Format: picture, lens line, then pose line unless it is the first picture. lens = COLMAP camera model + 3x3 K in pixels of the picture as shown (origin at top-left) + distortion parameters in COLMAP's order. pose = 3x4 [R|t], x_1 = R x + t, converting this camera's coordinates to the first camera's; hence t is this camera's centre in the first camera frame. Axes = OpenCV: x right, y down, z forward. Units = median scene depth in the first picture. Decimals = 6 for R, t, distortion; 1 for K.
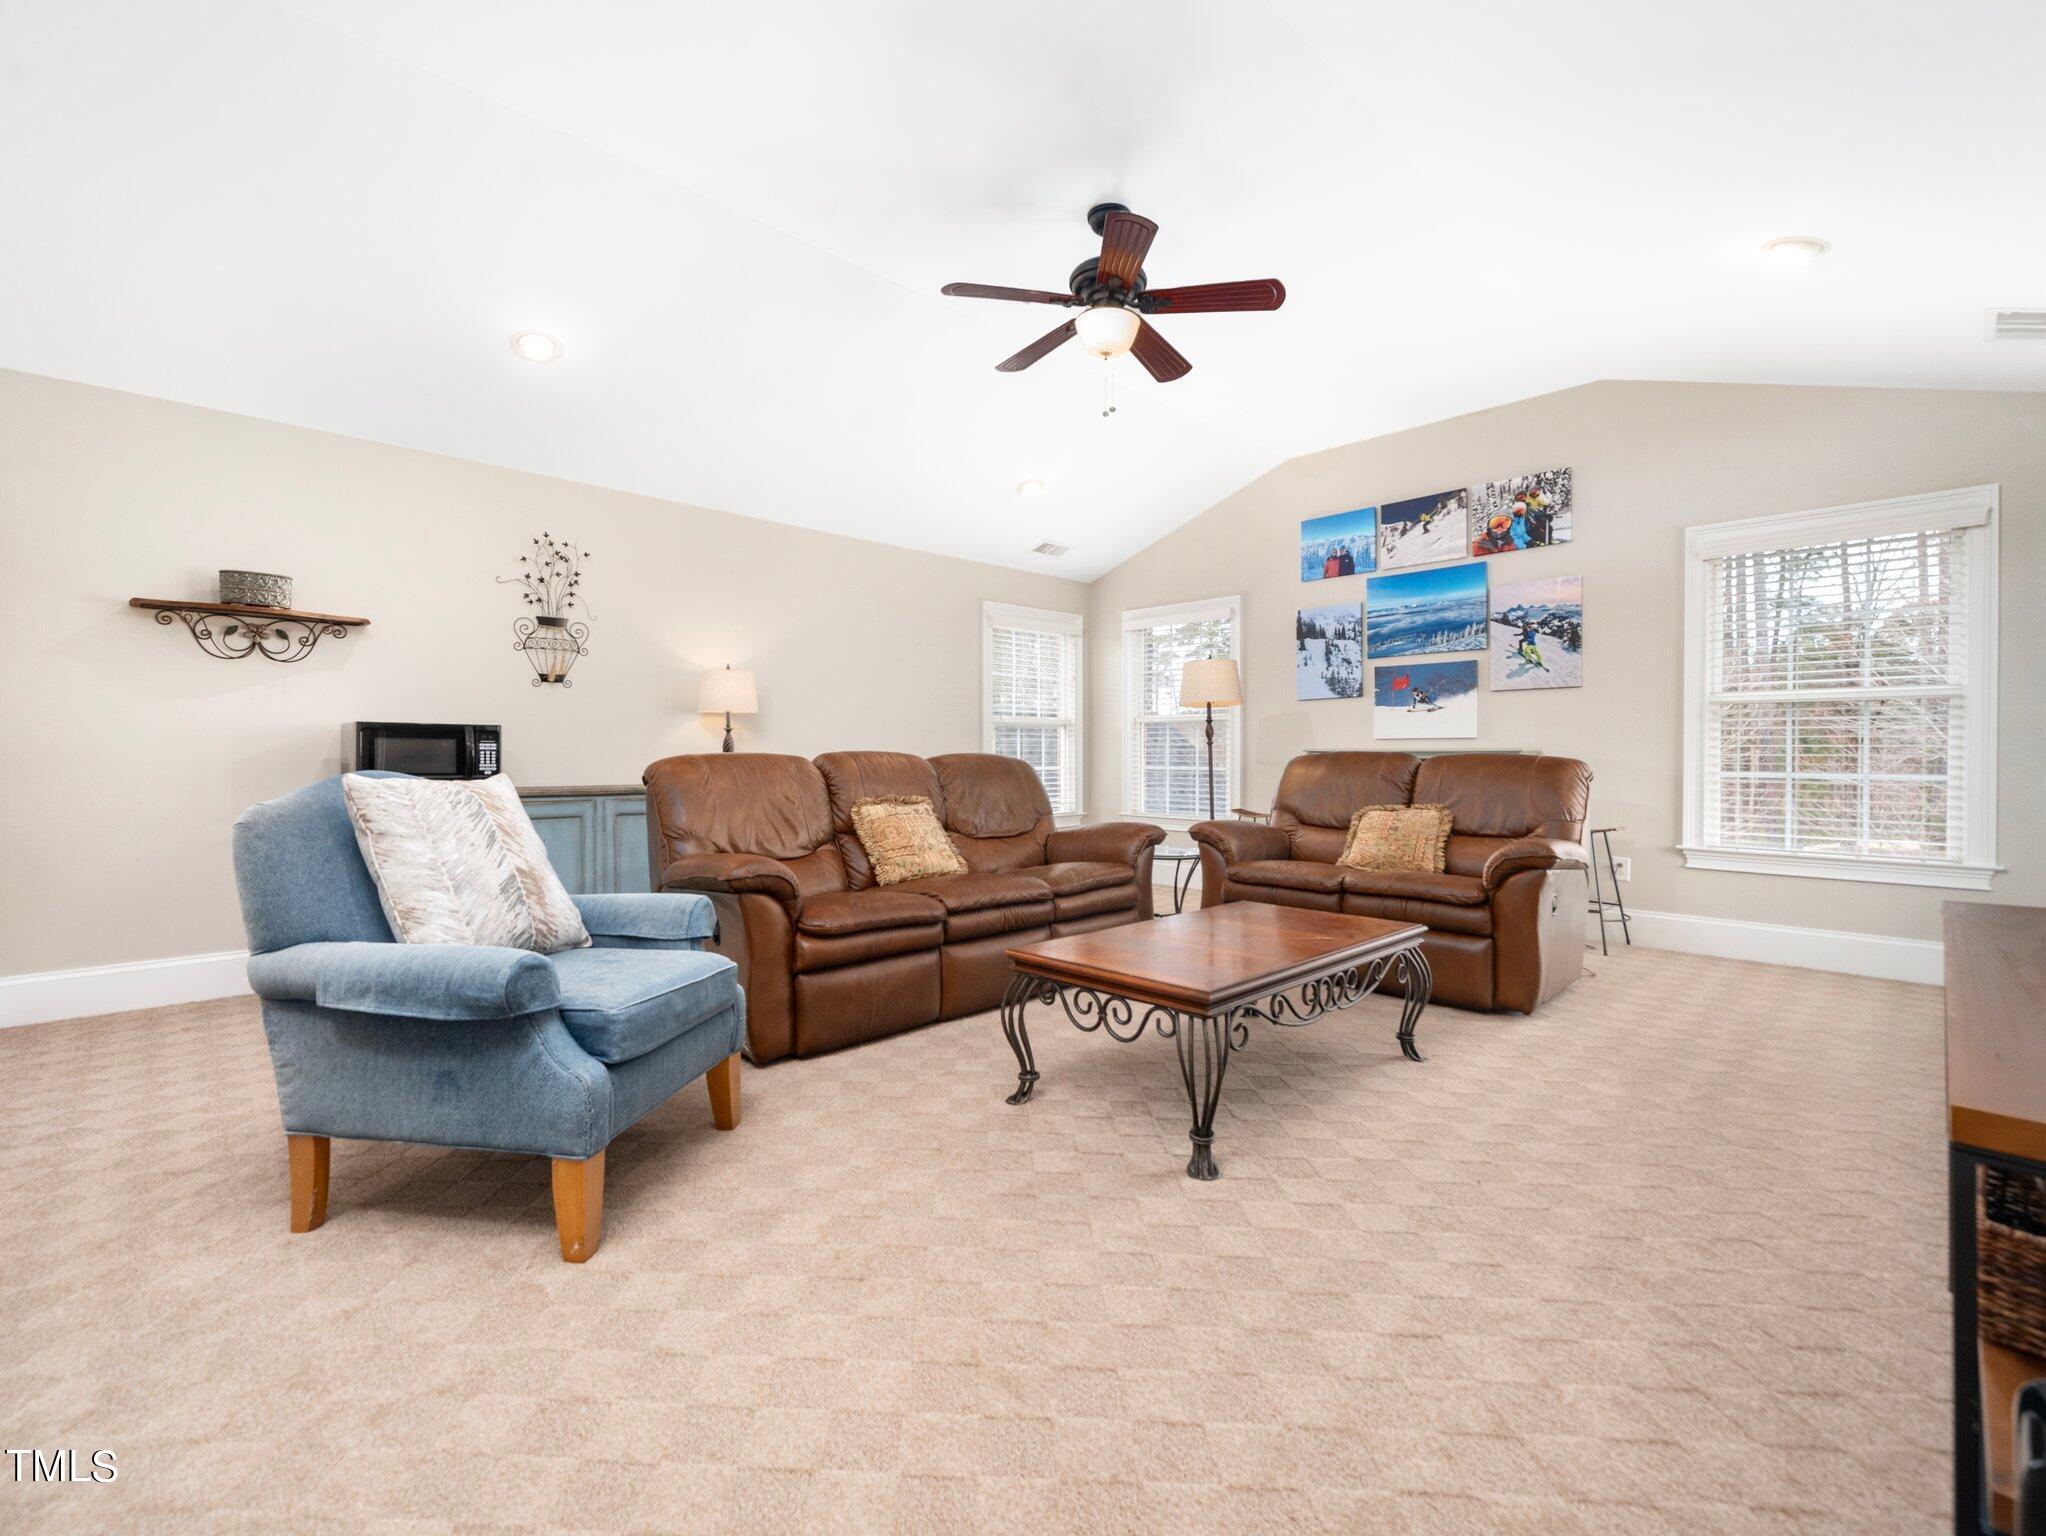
lens RADIAL K [[870.9, 0, 1016.0], [0, 870.9, 760.7], [0, 0, 1]] dist [0.001655, -0.000028]
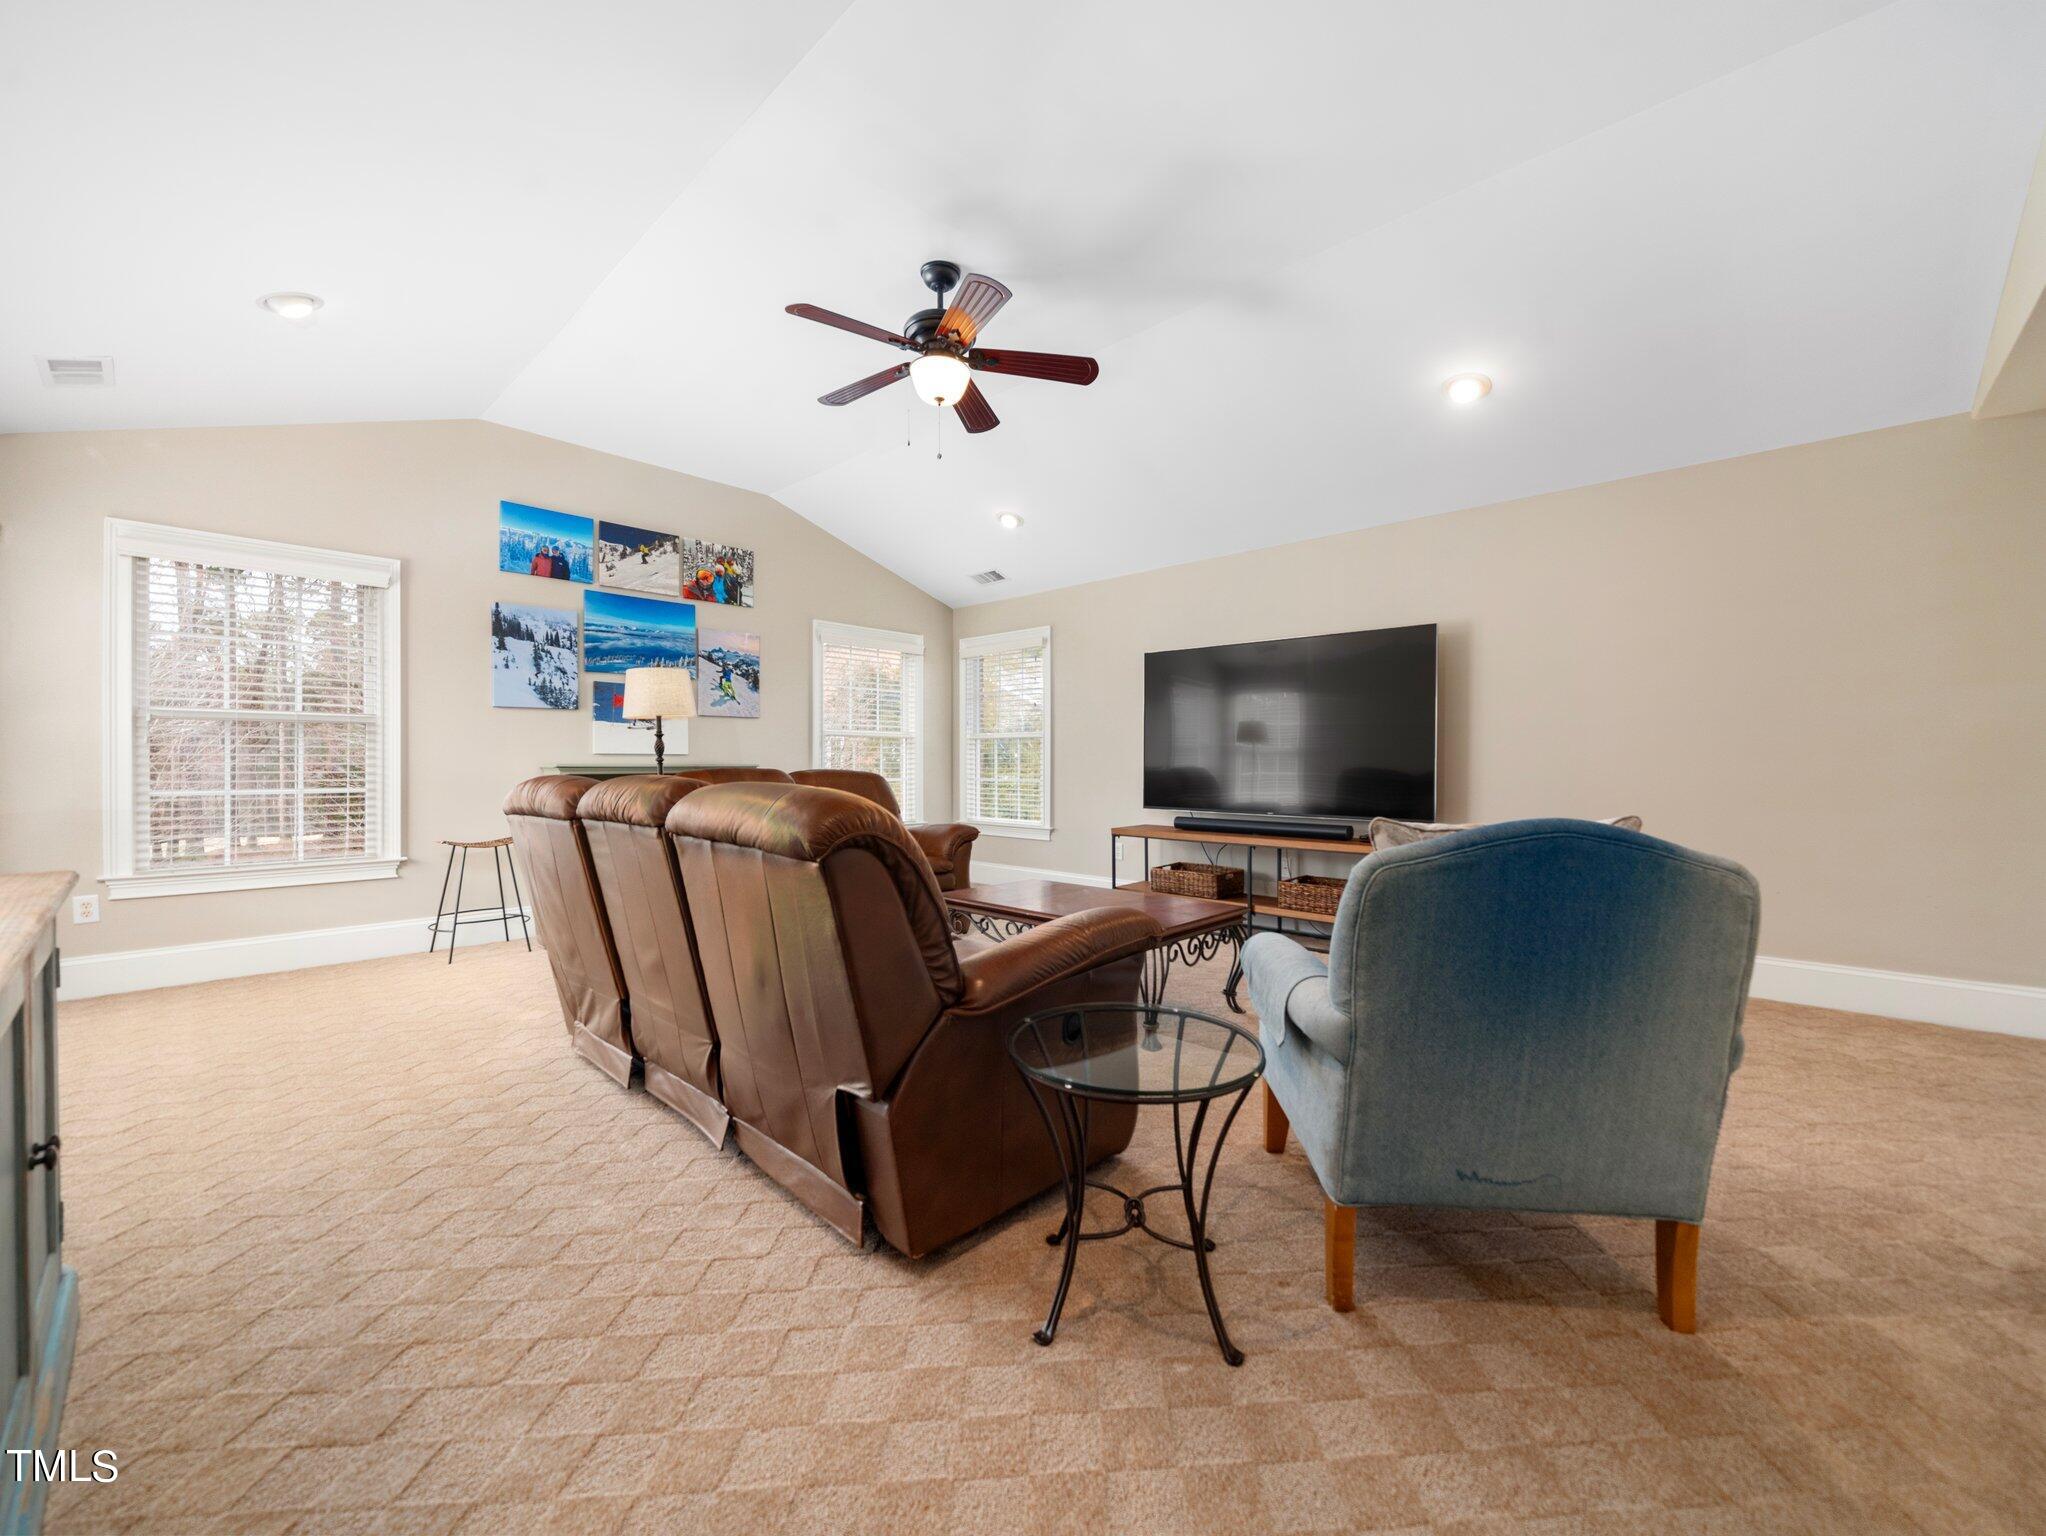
lens RADIAL K [[838.4, 0, 1016.0], [0, 838.4, 769.5], [0, 0, 1]] dist [-0.010983, 0.000029]
pose [[-0.032736, -0.001155, 0.999463, -0.567752], [0.011777, 0.999929, 0.001541, -0.003161], [-0.999395, 0.011821, -0.032720, 0.569003]]
